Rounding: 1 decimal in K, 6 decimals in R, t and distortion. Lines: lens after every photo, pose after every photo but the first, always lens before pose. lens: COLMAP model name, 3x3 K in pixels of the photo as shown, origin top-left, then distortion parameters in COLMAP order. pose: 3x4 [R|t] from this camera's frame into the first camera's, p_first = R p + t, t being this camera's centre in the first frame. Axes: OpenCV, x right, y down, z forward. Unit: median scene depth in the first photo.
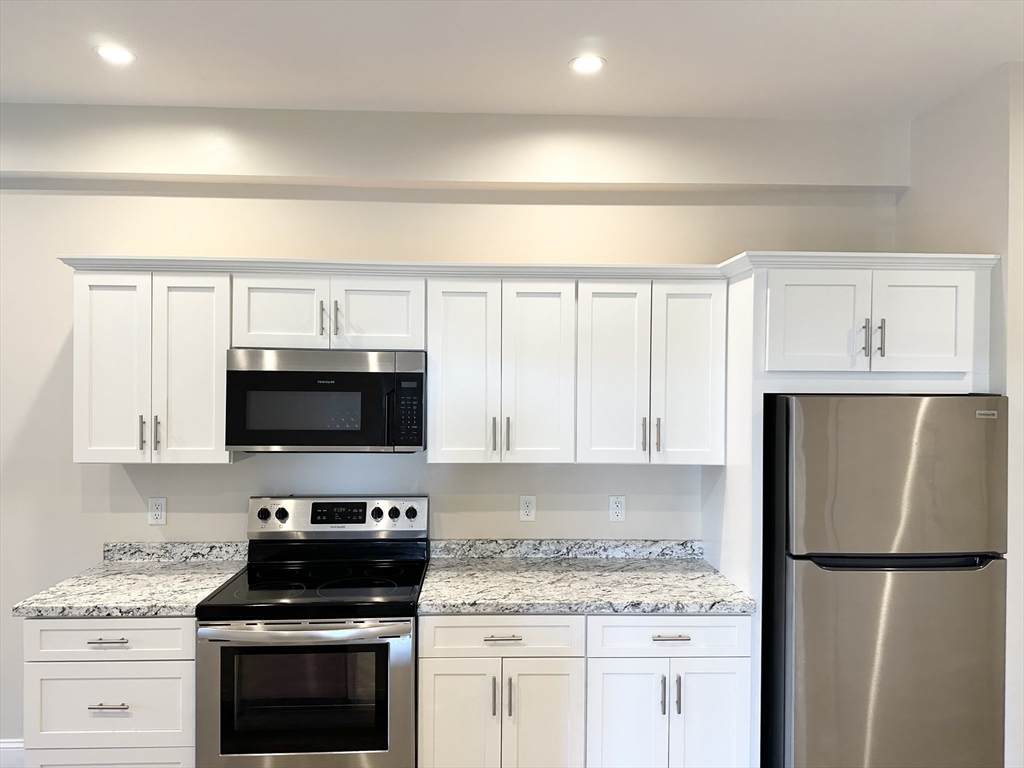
lens RADIAL K [[705.6, 0, 509.3], [0, 705.6, 383.0], [0, 0, 1]] dist [0.040042, -0.028621]
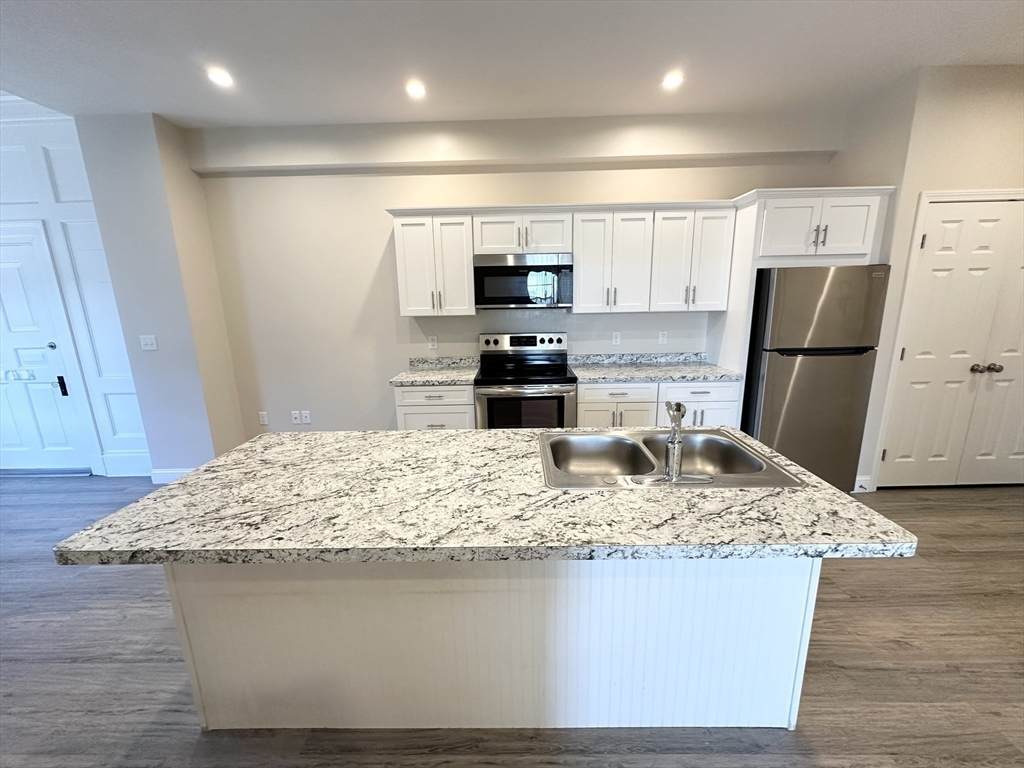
lens RADIAL K [[408.9, 0, 514.3], [0, 408.9, 383.5], [0, 0, 1]] dist [-0.004213, 0.000179]
pose [[0.998122, -0.015721, -0.059206, -0.216819], [0.027755, 0.977668, 0.208313, 0.064659], [0.054609, -0.209565, 0.976269, -0.164305]]
